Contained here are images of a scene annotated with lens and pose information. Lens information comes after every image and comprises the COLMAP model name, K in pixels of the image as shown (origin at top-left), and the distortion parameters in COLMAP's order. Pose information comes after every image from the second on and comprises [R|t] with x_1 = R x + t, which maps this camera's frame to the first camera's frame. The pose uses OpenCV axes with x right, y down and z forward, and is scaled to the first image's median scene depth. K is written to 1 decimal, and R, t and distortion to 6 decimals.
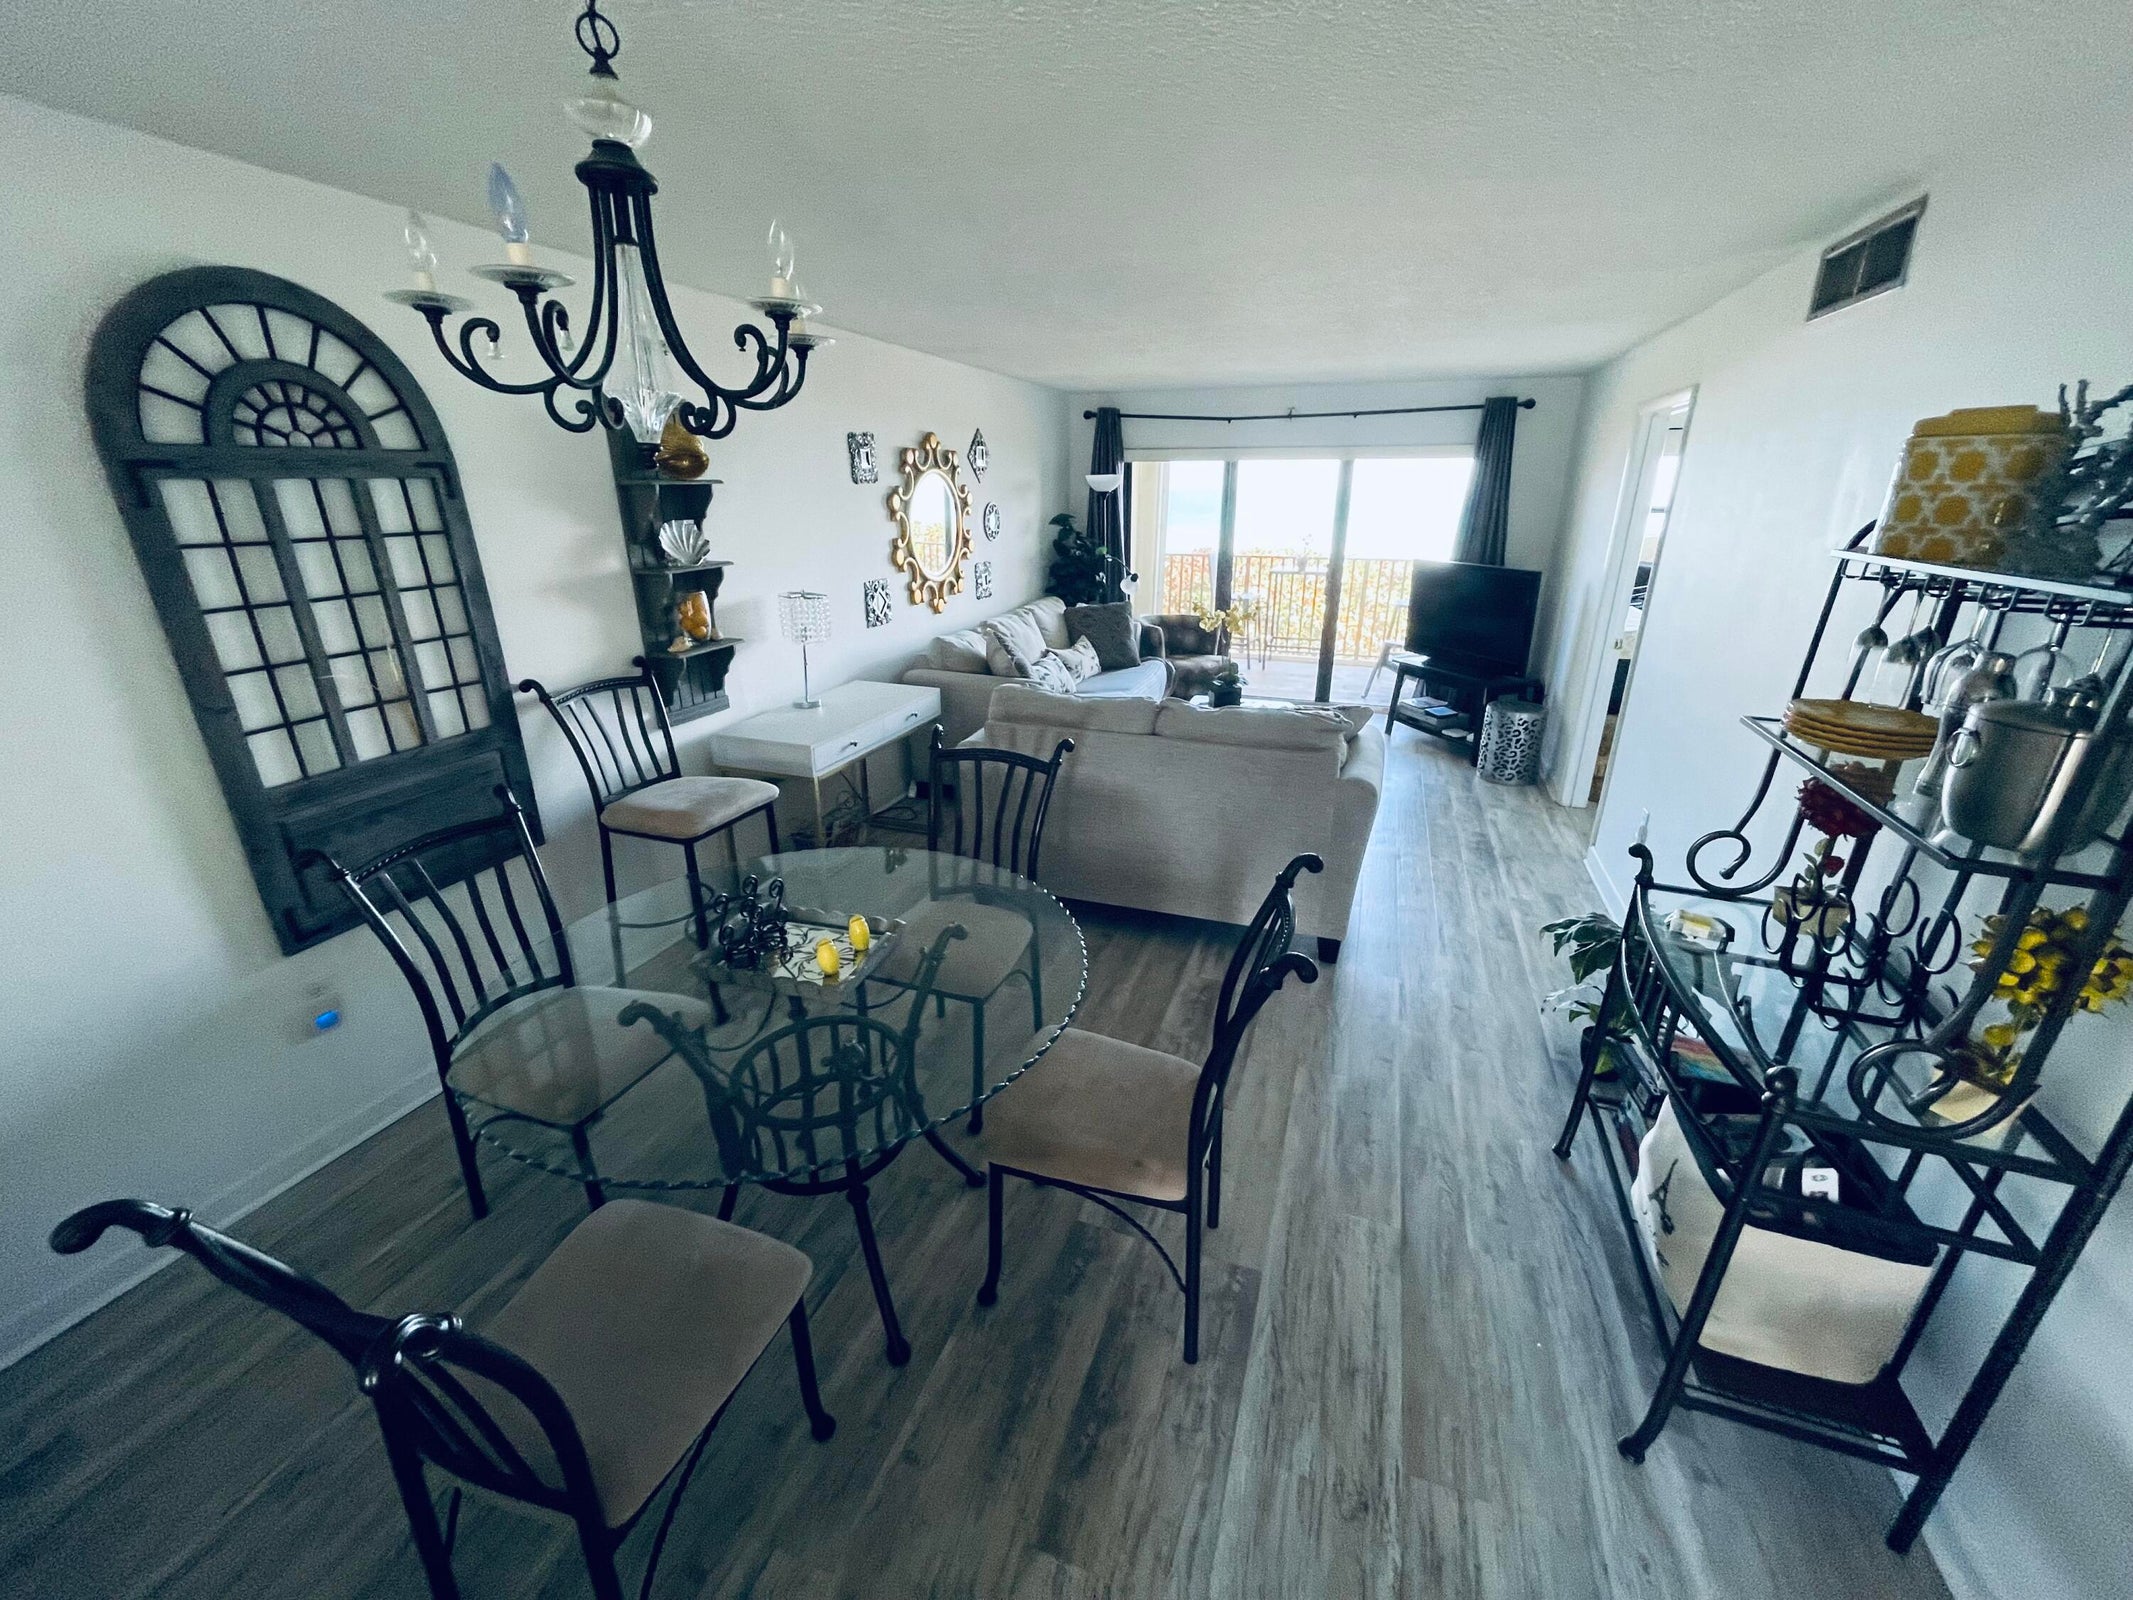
lens RADIAL K [[856.9, 0, 1067.0], [0, 856.9, 794.3], [0, 0, 1]] dist [-0.002012, -0.000369]
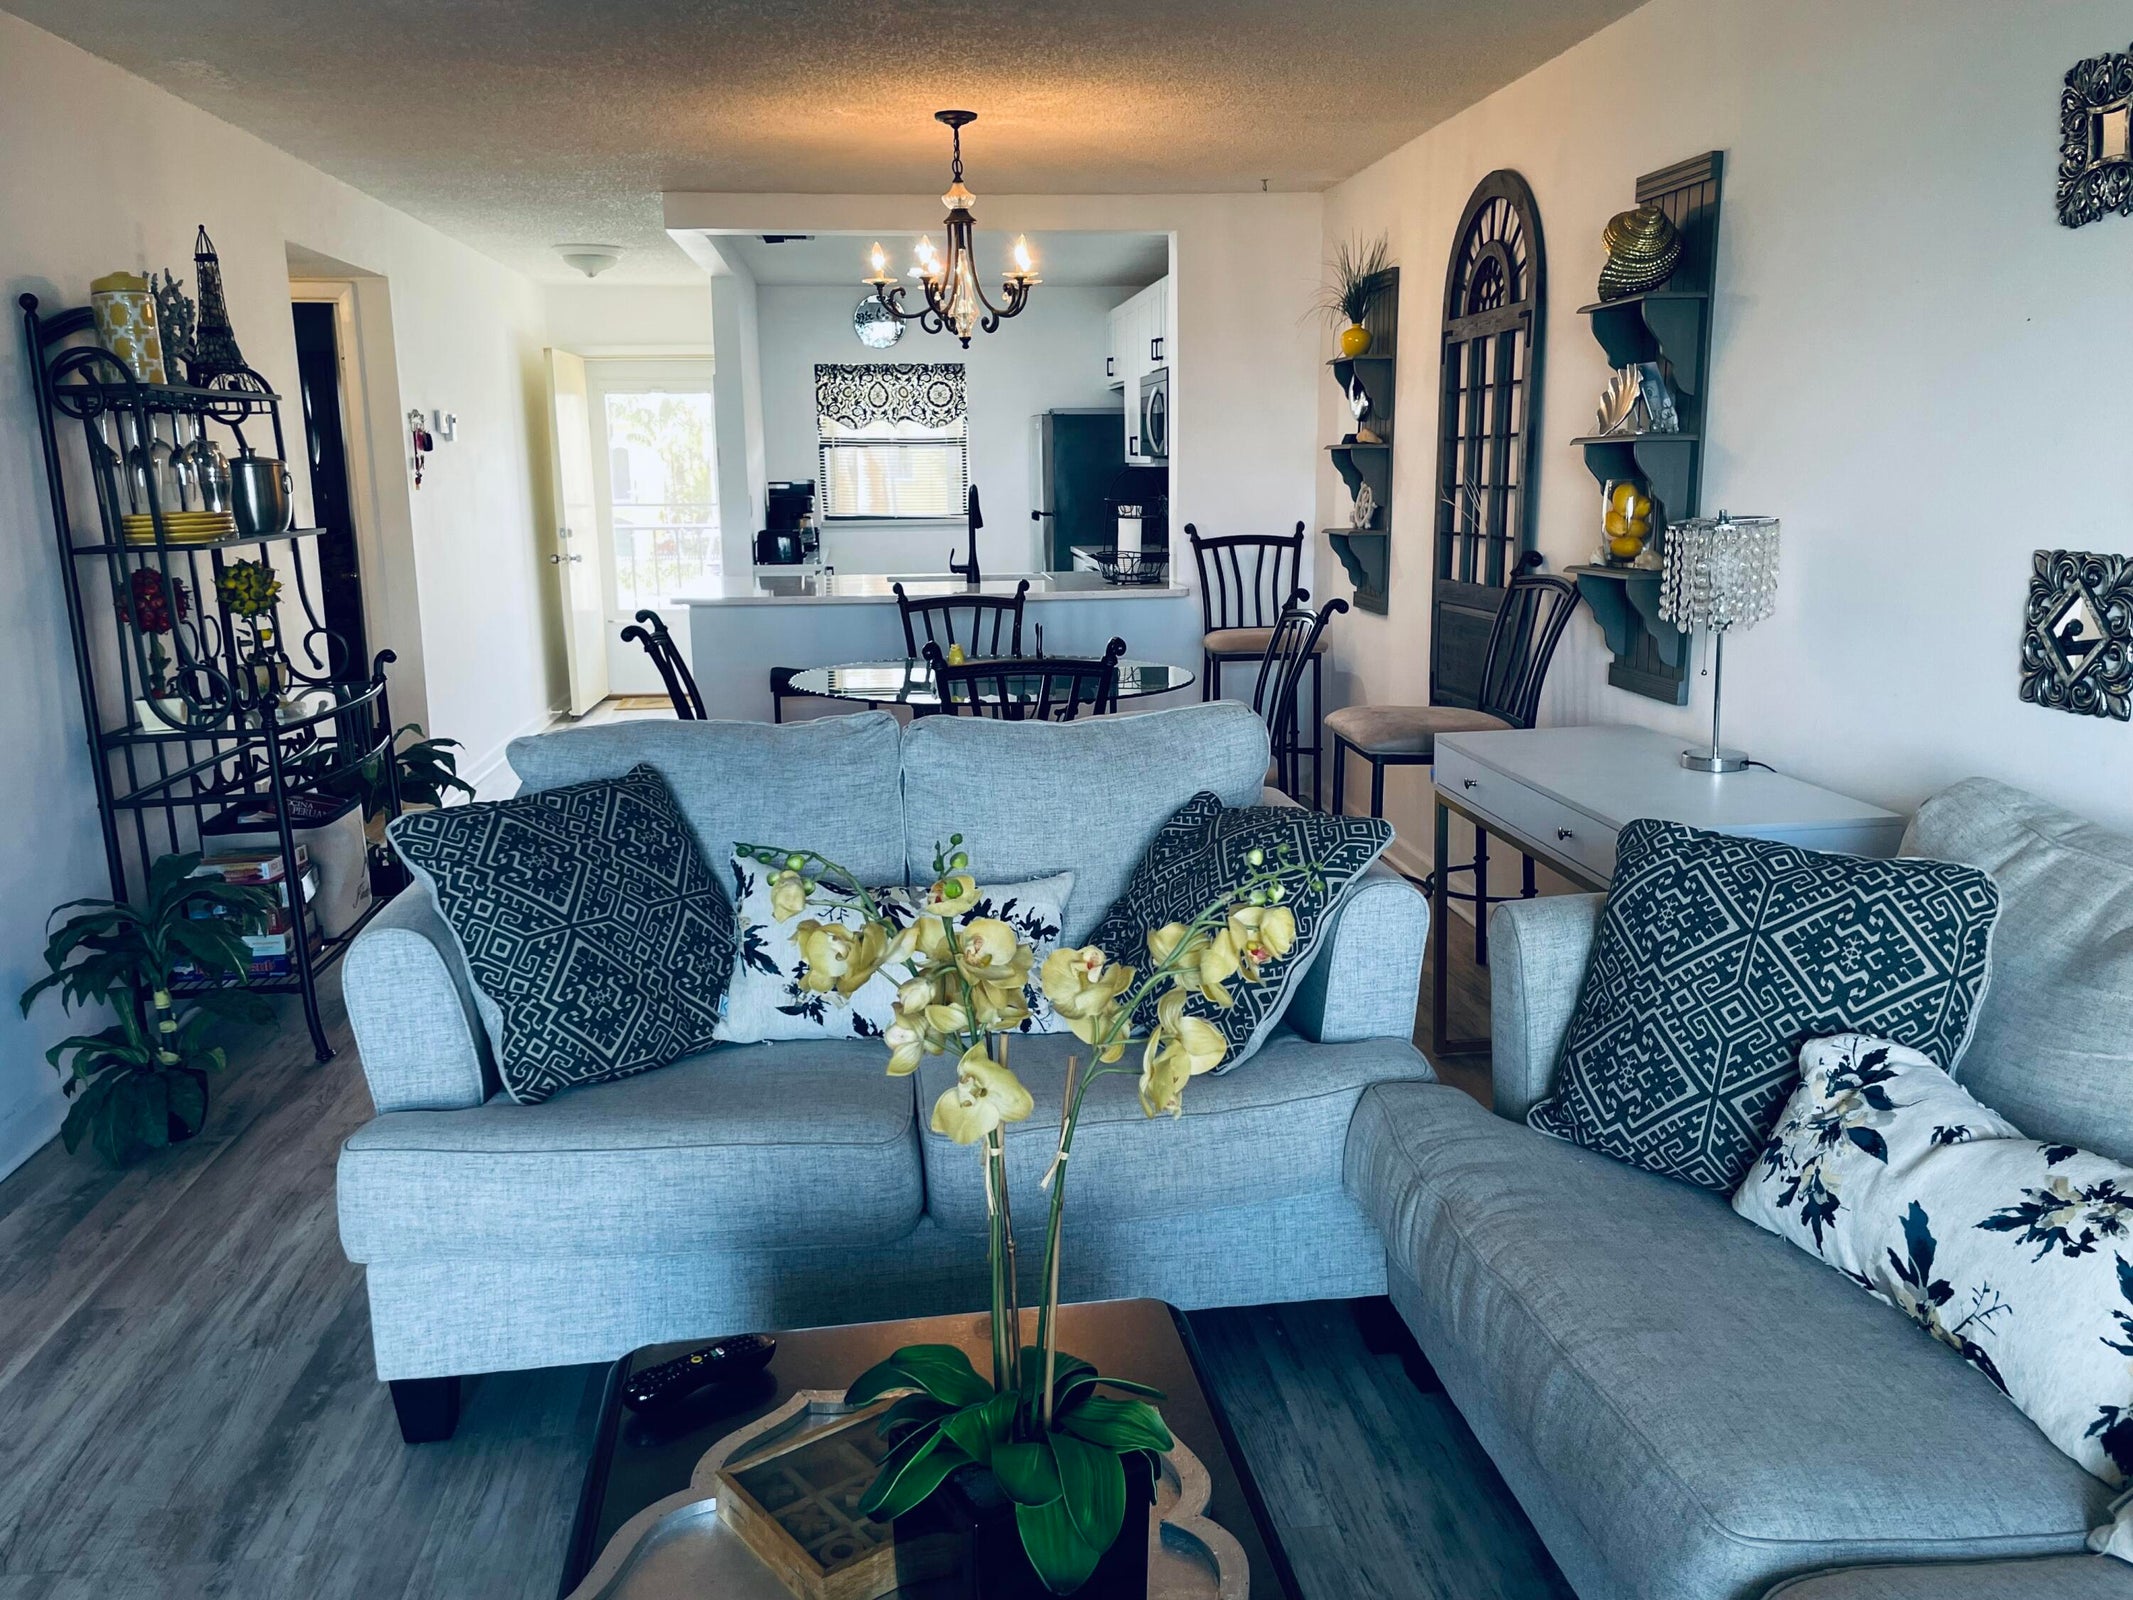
lens RADIAL K [[1697.2, 0, 1099.2], [0, 1697.2, 814.9], [0, 0, 1]] dist [0.069063, -0.083373]
pose [[-0.888768, 0.105143, -0.446136, 0.588230], [-0.143599, 0.860463, 0.488858, -0.729388], [0.435284, 0.498546, -0.749653, 2.378754]]
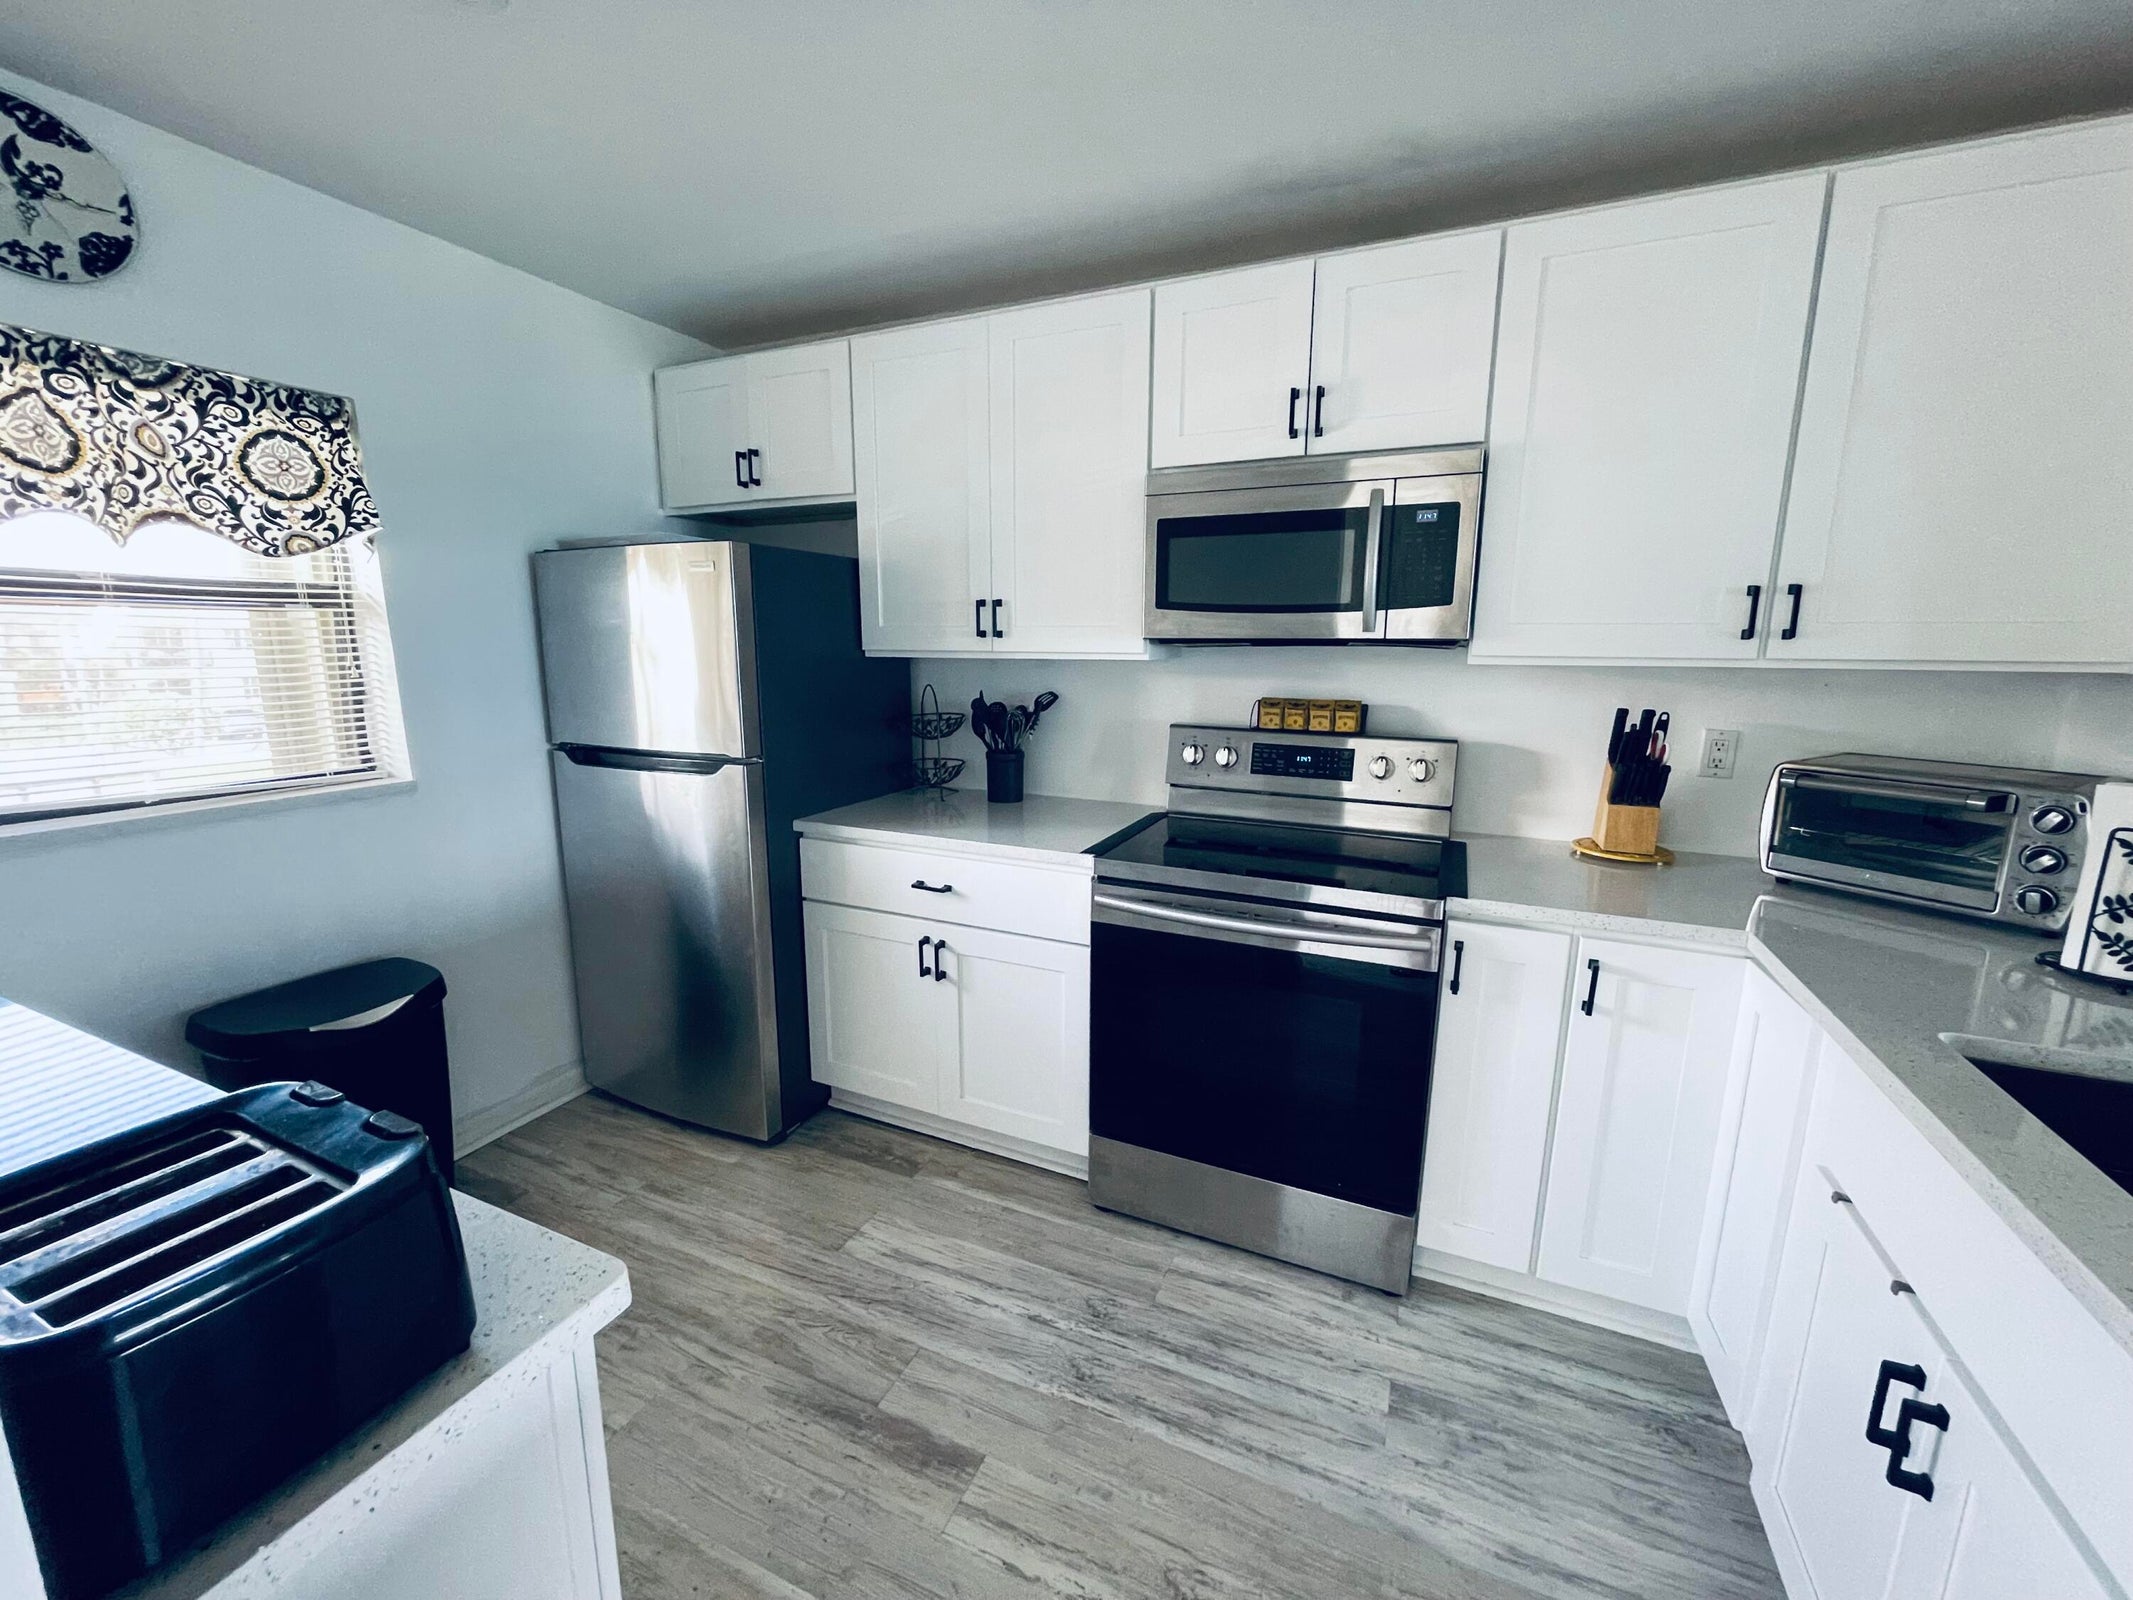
lens RADIAL K [[856.9, 0, 1066.0], [0, 856.9, 794.9], [0, 0, 1]] dist [-0.002012, -0.000369]
pose [[-0.078968, 0.178910, -0.980691, -0.258730], [-0.341792, 0.919274, 0.195228, 0.341961], [0.936452, 0.350610, -0.011443, -0.599247]]
